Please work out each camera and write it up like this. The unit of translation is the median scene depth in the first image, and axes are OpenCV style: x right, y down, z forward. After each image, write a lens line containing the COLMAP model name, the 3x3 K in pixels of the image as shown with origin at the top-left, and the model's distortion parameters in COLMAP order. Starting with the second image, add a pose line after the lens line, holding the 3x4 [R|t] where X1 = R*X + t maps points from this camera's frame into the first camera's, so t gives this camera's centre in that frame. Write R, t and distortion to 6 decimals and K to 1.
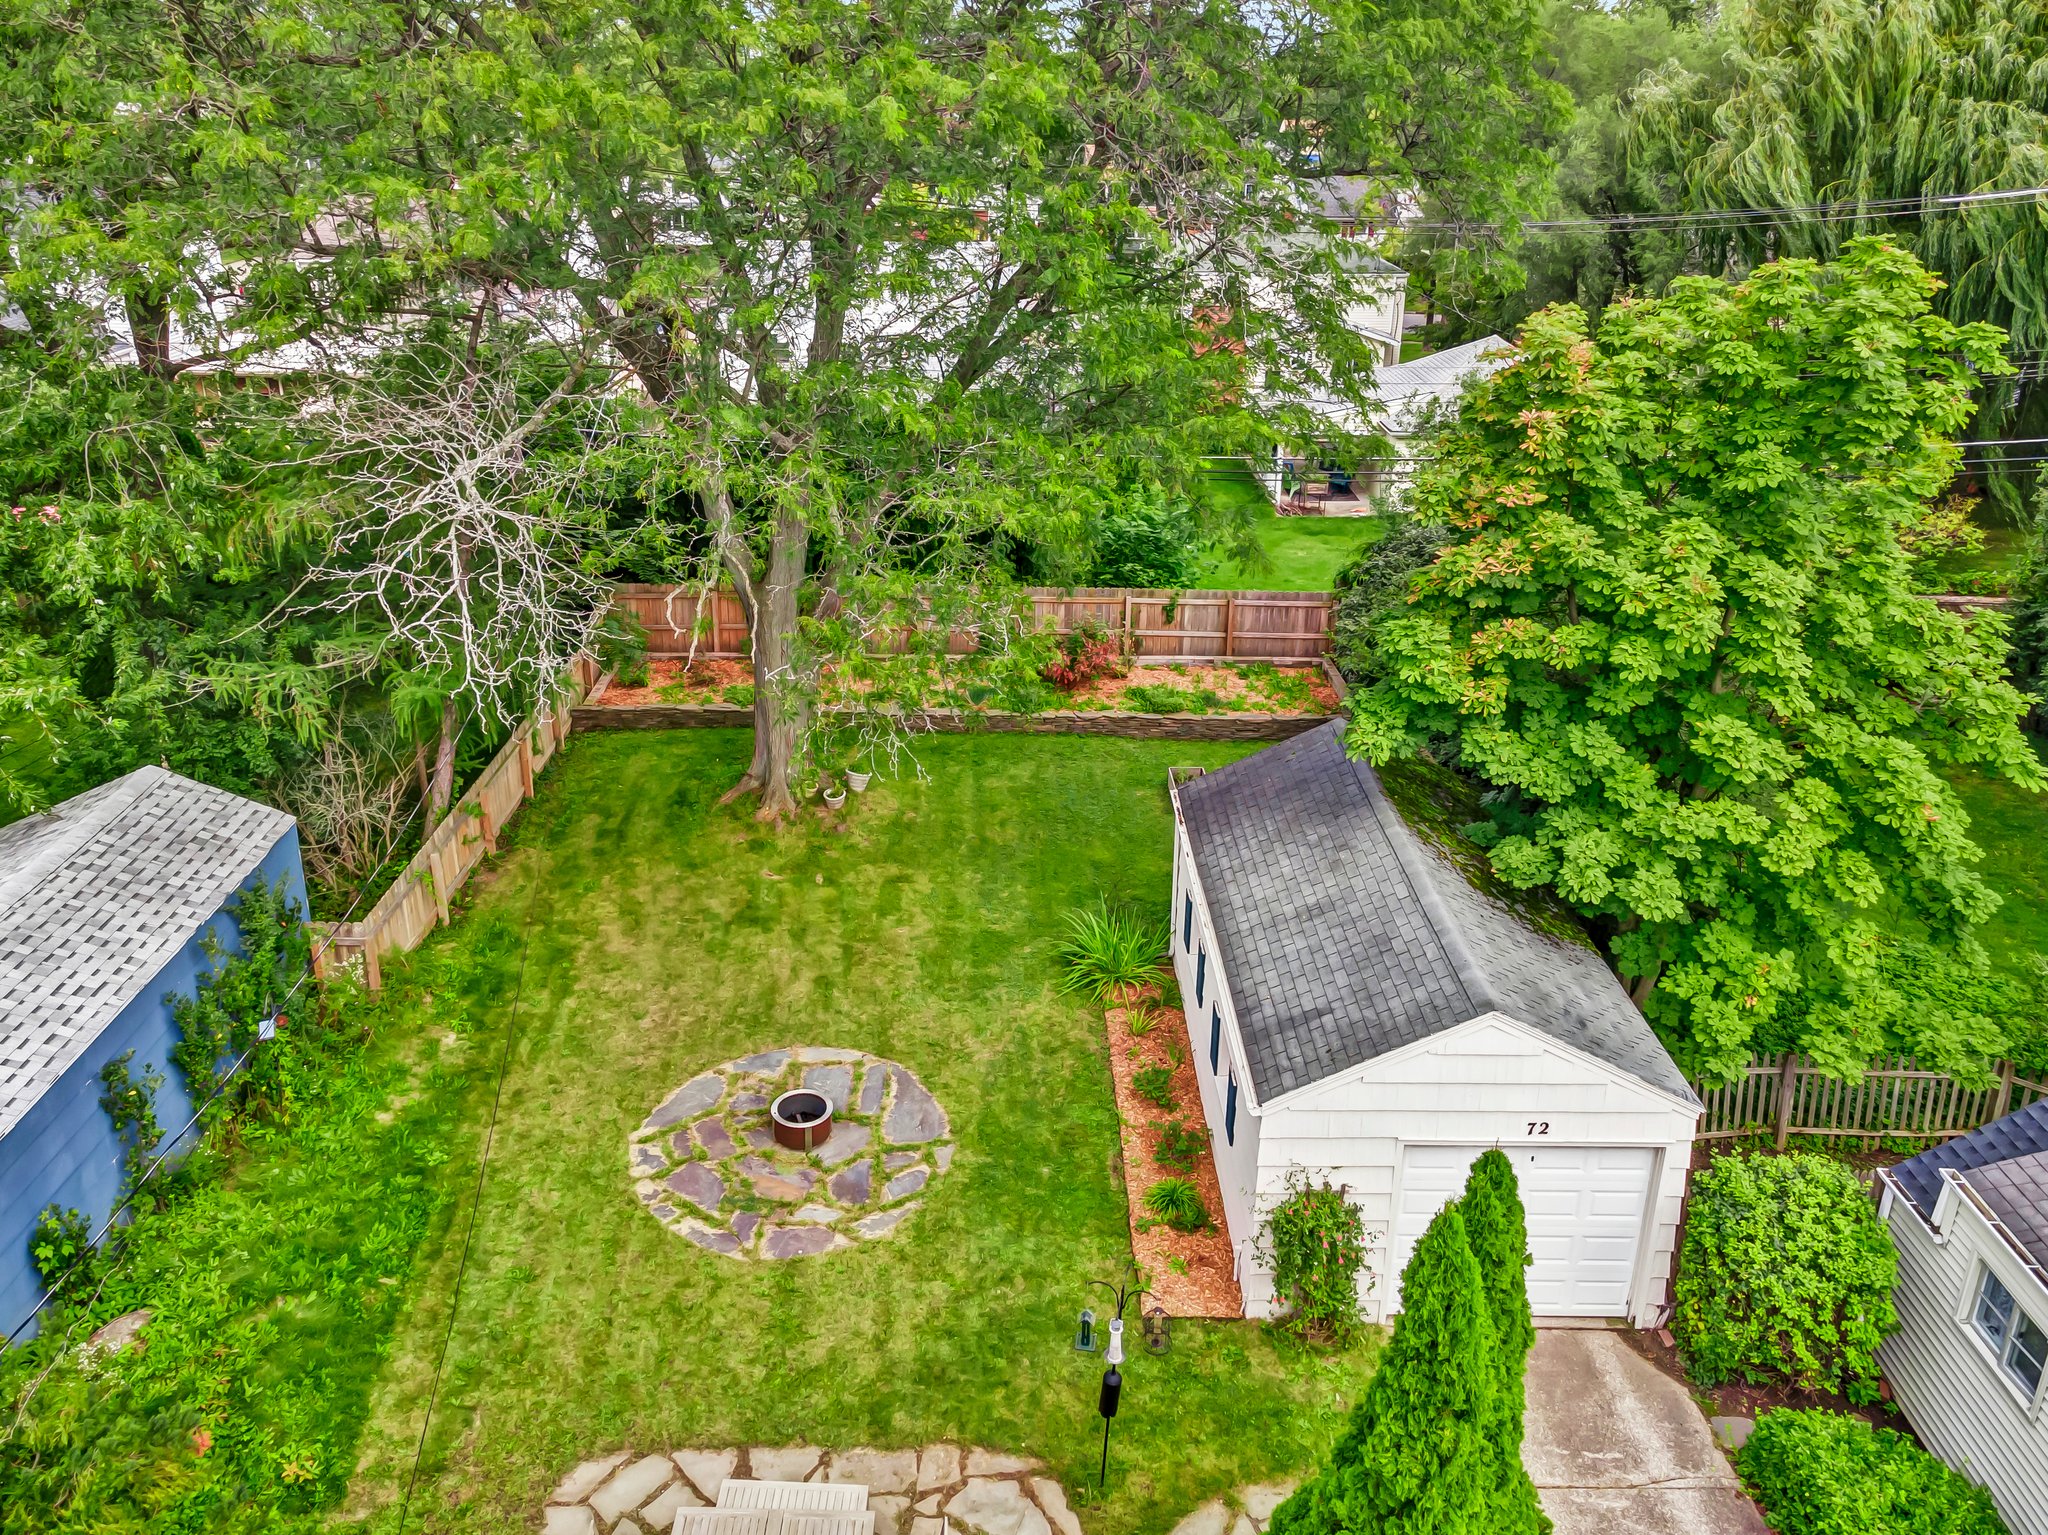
lens RADIAL K [[1572.9, 0, 998.2], [0, 1572.9, 648.3], [0, 0, 1]] dist [0.024683, 0.001886]
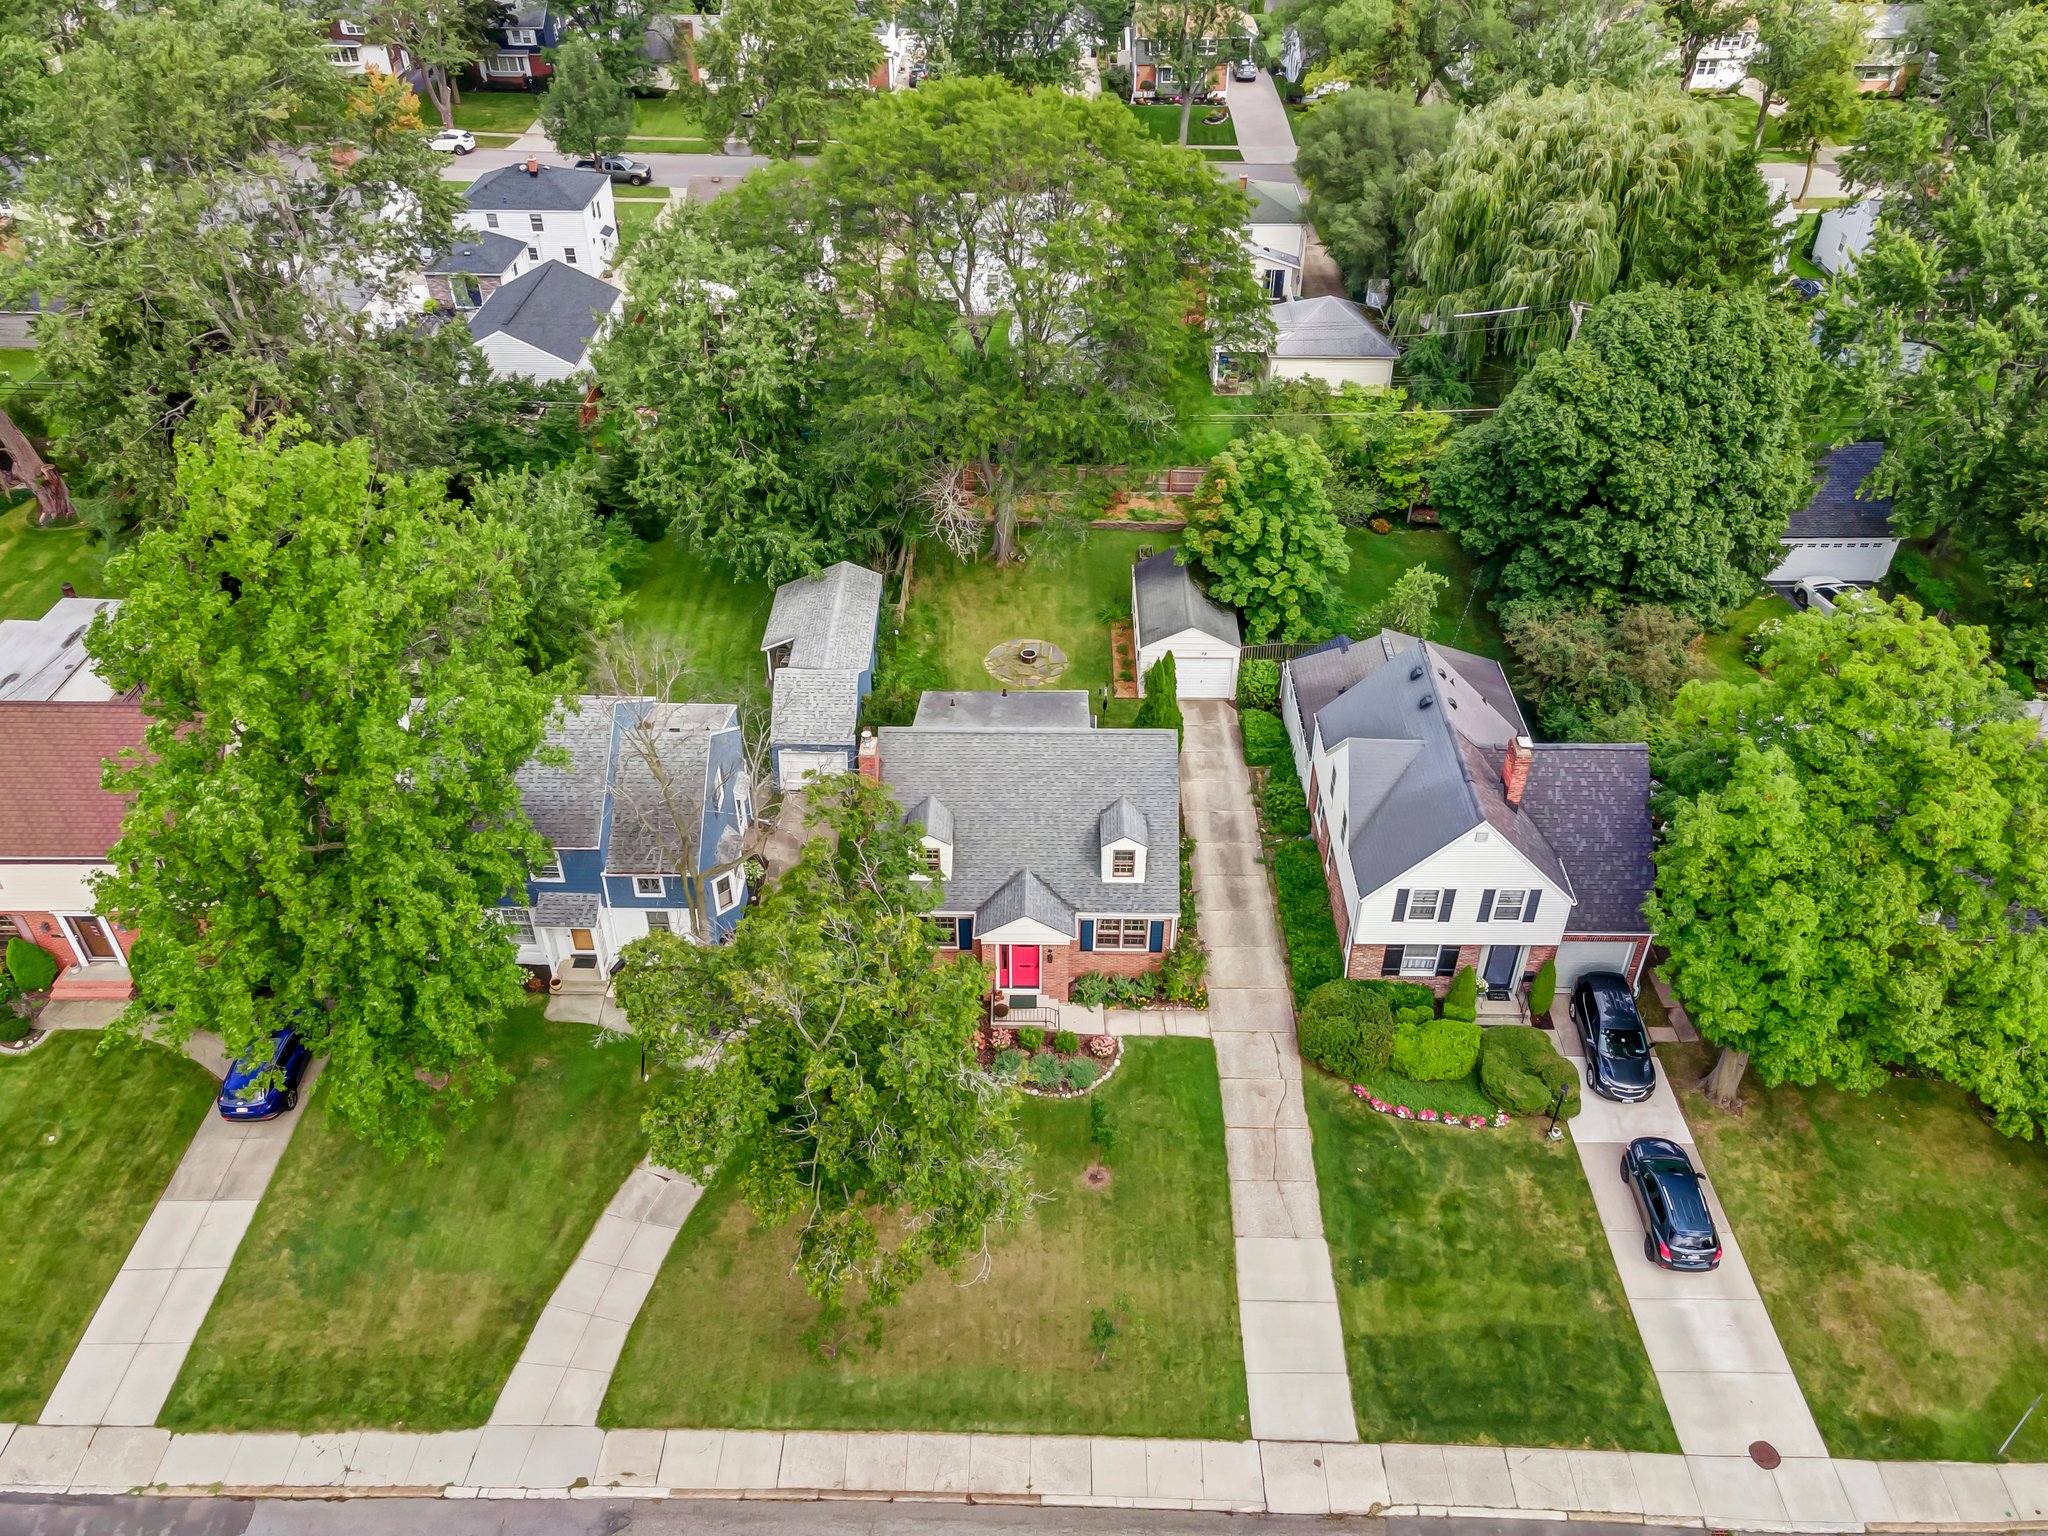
lens RADIAL K [[1542.2, 0, 1014.3], [0, 1542.2, 741.7], [0, 0, 1]] dist [0.032945, 0.005808]
pose [[0.999619, 0.004116, -0.027306, -0.062108], [0.003815, 0.958766, 0.284172, -0.611759], [0.027349, -0.284168, 0.958384, -2.857712]]
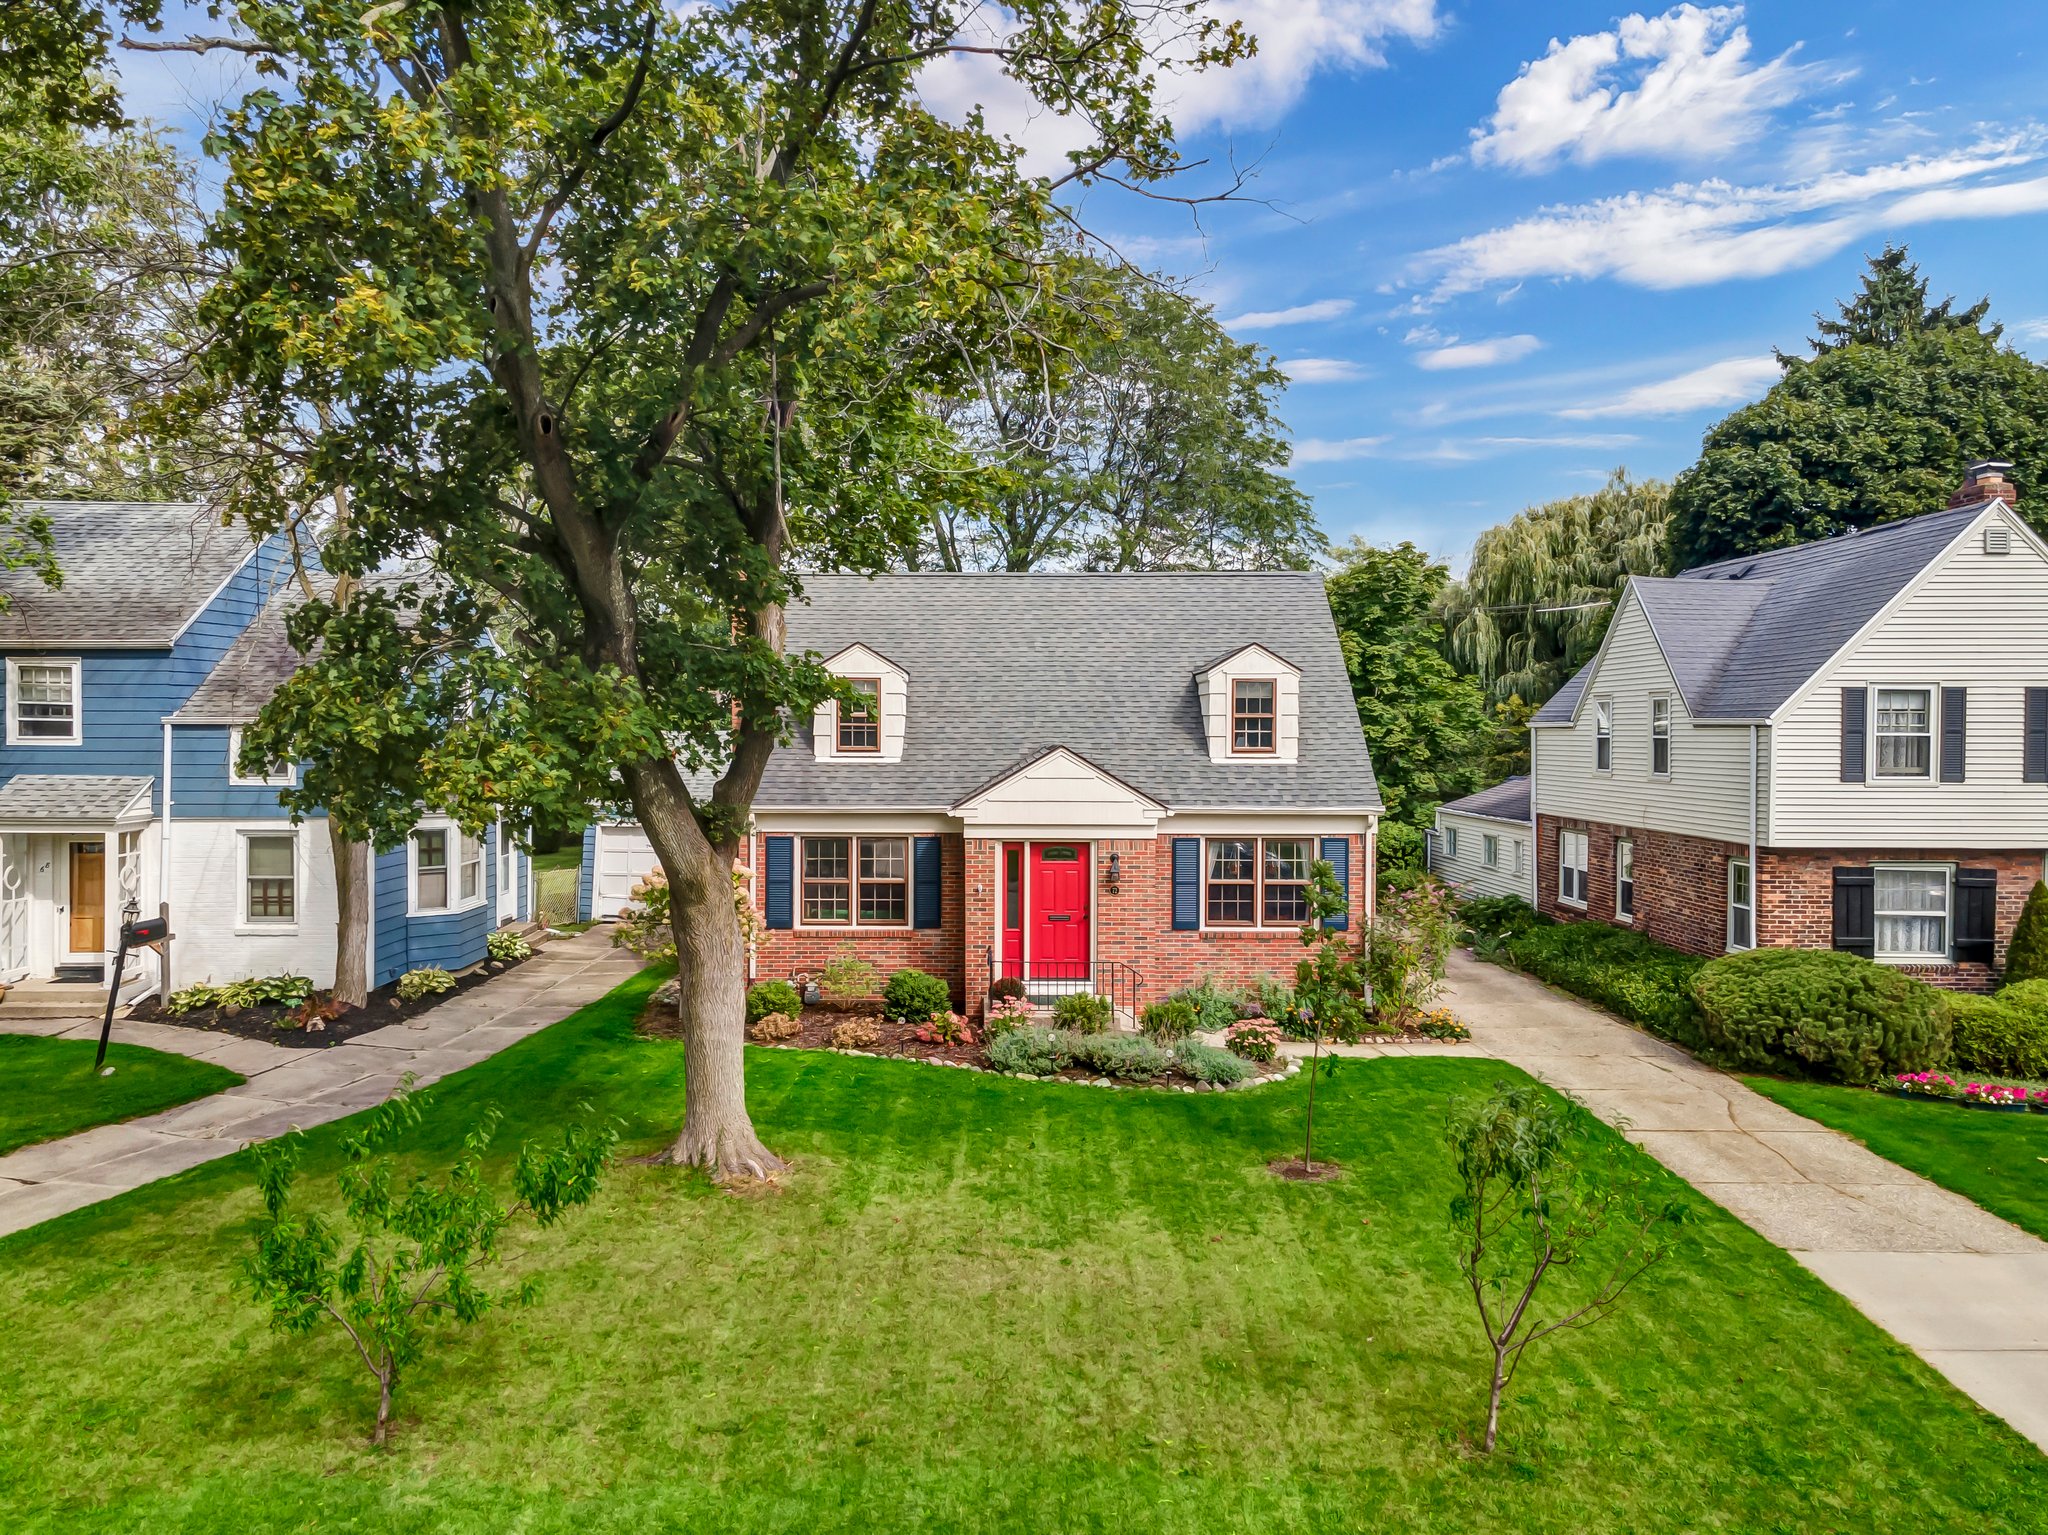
lens RADIAL K [[1564.6, 0, 987.5], [0, 1564.6, 741.3], [0, 0, 1]] dist [0.027660, 0.011906]
pose [[0.999896, -0.014371, -0.001510, -0.177622], [0.012974, 0.938856, -0.344067, 0.997186], [0.006362, 0.344011, 0.938944, -1.434438]]
